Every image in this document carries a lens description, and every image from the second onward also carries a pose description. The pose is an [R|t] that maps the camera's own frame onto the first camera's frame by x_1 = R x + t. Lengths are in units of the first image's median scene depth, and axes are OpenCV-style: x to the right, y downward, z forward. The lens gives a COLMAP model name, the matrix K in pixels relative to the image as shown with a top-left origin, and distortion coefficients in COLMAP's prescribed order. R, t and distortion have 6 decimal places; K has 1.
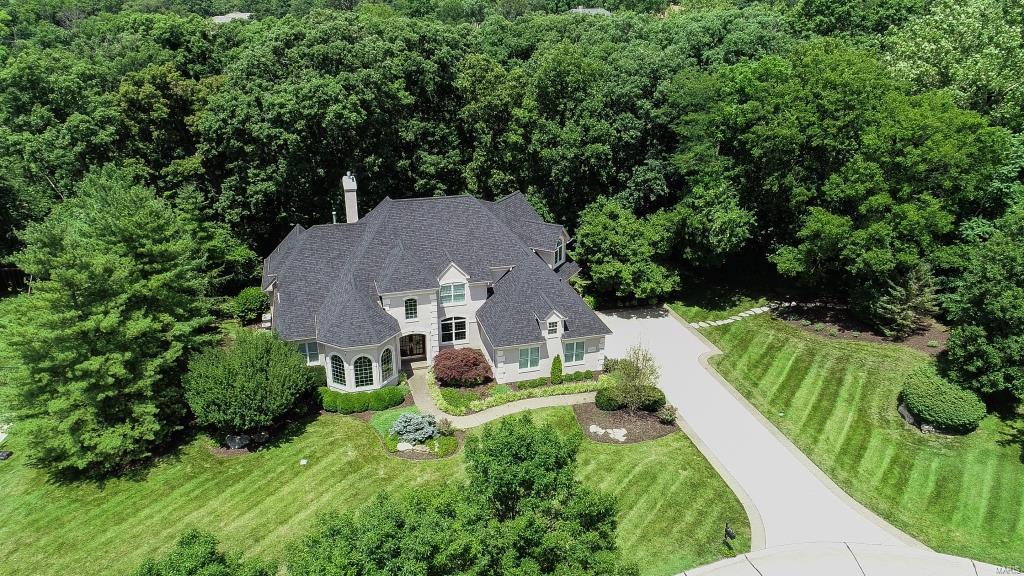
lens RADIAL K [[735.1, 0, 512.0], [0, 735.1, 288.0], [0, 0, 1]] dist [0.005223, 0.004290]
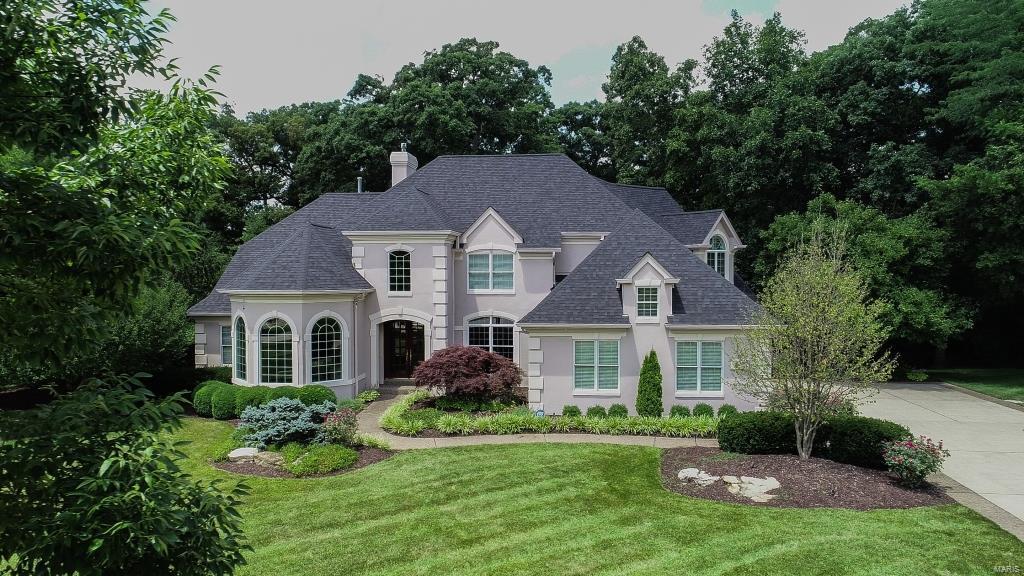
lens RADIAL K [[735.1, 0, 512.0], [0, 735.1, 288.0], [0, 0, 1]] dist [0.005223, 0.004290]
pose [[0.929541, 0.003019, -0.368708, 0.142416], [-0.138476, 0.929626, -0.341496, 0.210885], [0.341729, 0.368492, 0.864543, 0.527831]]
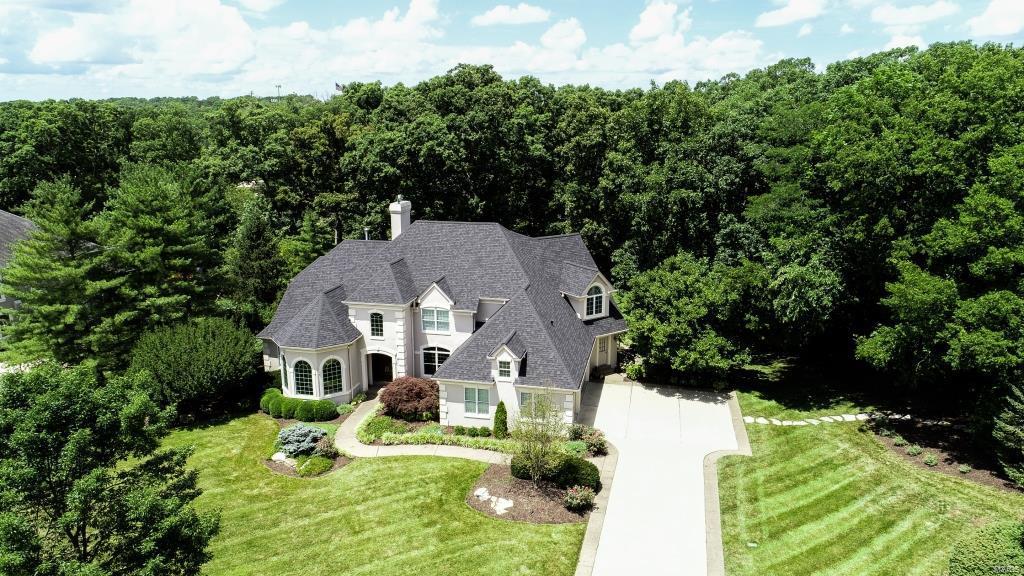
lens RADIAL K [[699.4, 0, 512.0], [0, 699.4, 288.0], [0, 0, 1]] dist [0.003842, 0.003403]
pose [[0.880439, 0.107152, -0.461894, 0.395606], [-0.180972, 0.976327, -0.118469, 0.054456], [0.438266, 0.187894, 0.878987, 0.282430]]
